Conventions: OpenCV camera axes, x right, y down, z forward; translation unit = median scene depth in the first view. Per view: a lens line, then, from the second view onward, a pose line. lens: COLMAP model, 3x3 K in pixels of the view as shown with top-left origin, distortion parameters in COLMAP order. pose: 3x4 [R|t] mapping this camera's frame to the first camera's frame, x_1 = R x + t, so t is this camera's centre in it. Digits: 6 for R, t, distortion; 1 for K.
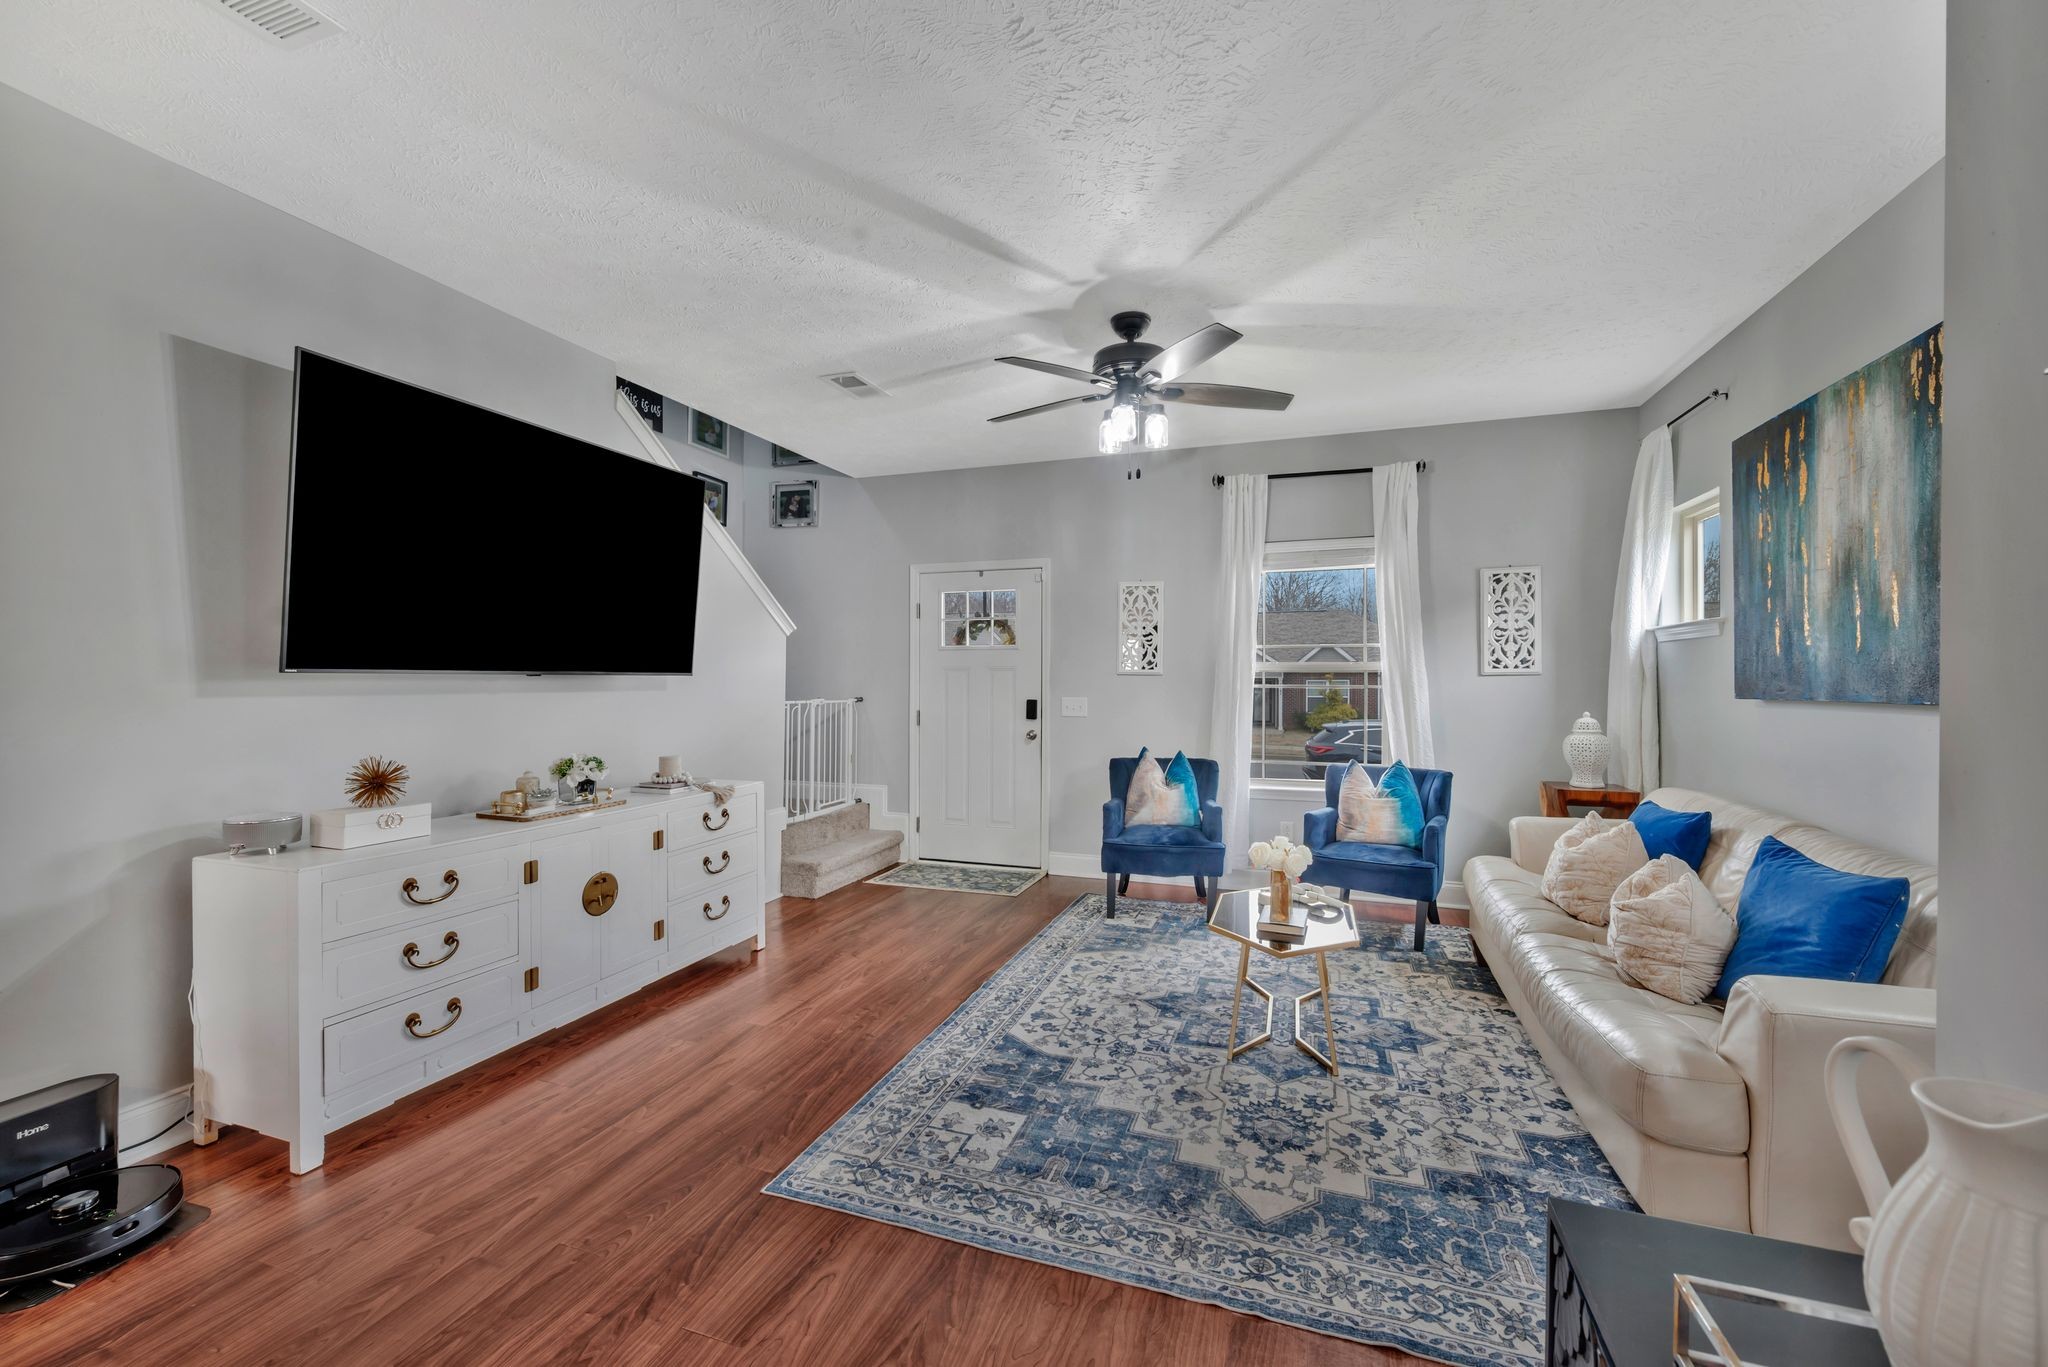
lens RADIAL K [[824.9, 0, 1024.0], [0, 824.9, 666.3], [0, 0, 1]] dist [-0.000155, -0.000045]
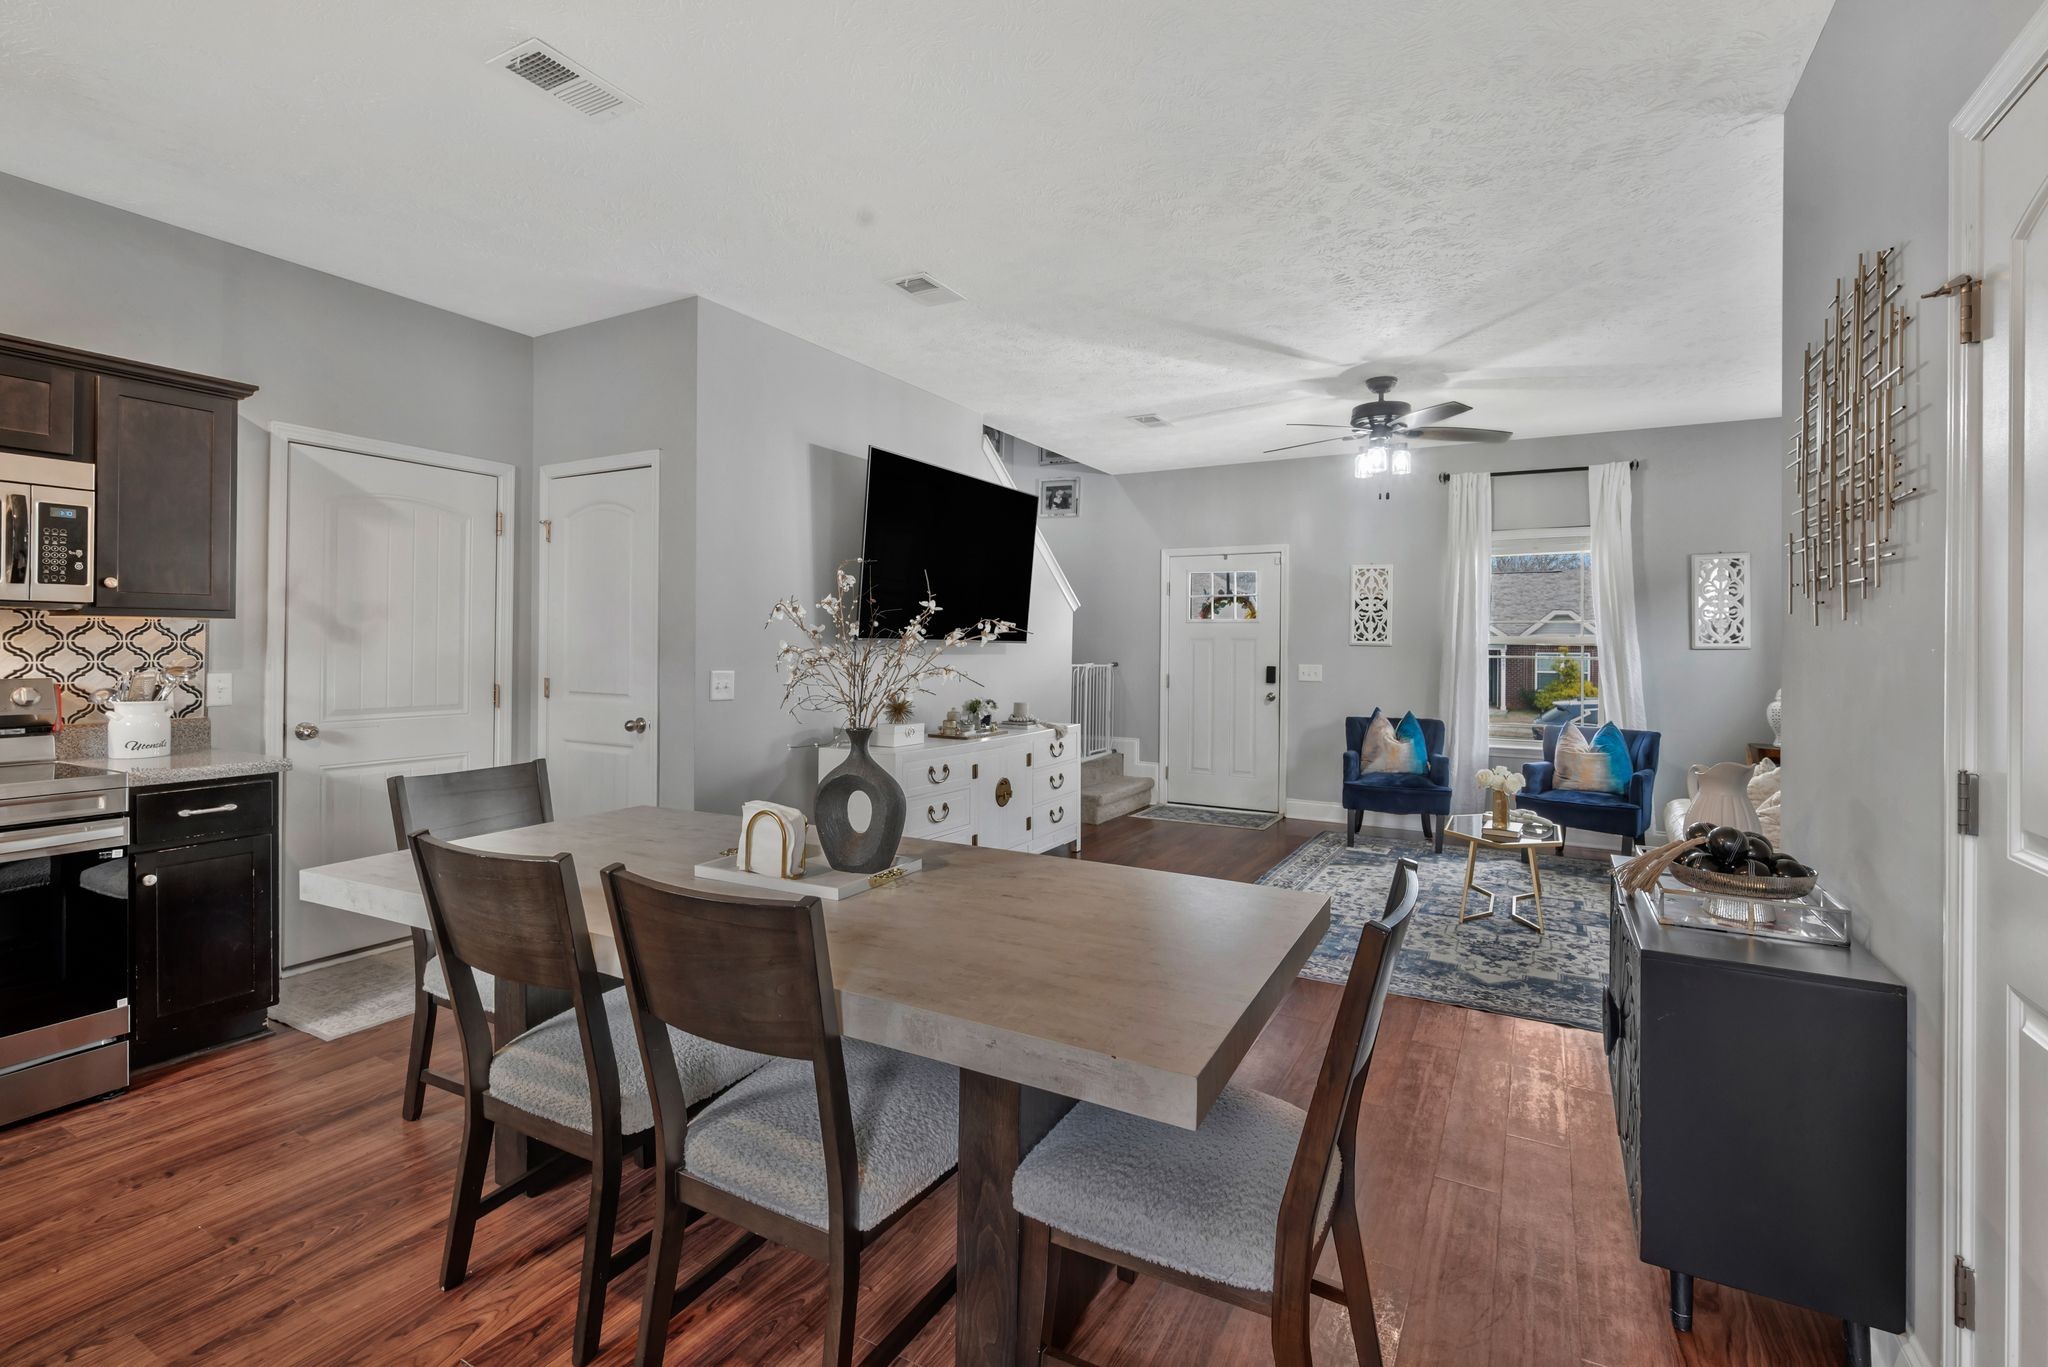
lens RADIAL K [[941.3, 0, 1020.6], [0, 941.3, 623.8], [0, 0, 1]] dist [-0.002103, -0.000106]
pose [[0.985028, 0.005587, -0.172301, -0.139544], [-0.007198, 0.999936, -0.008728, -0.006388], [0.172241, 0.009838, 0.985006, -0.458555]]
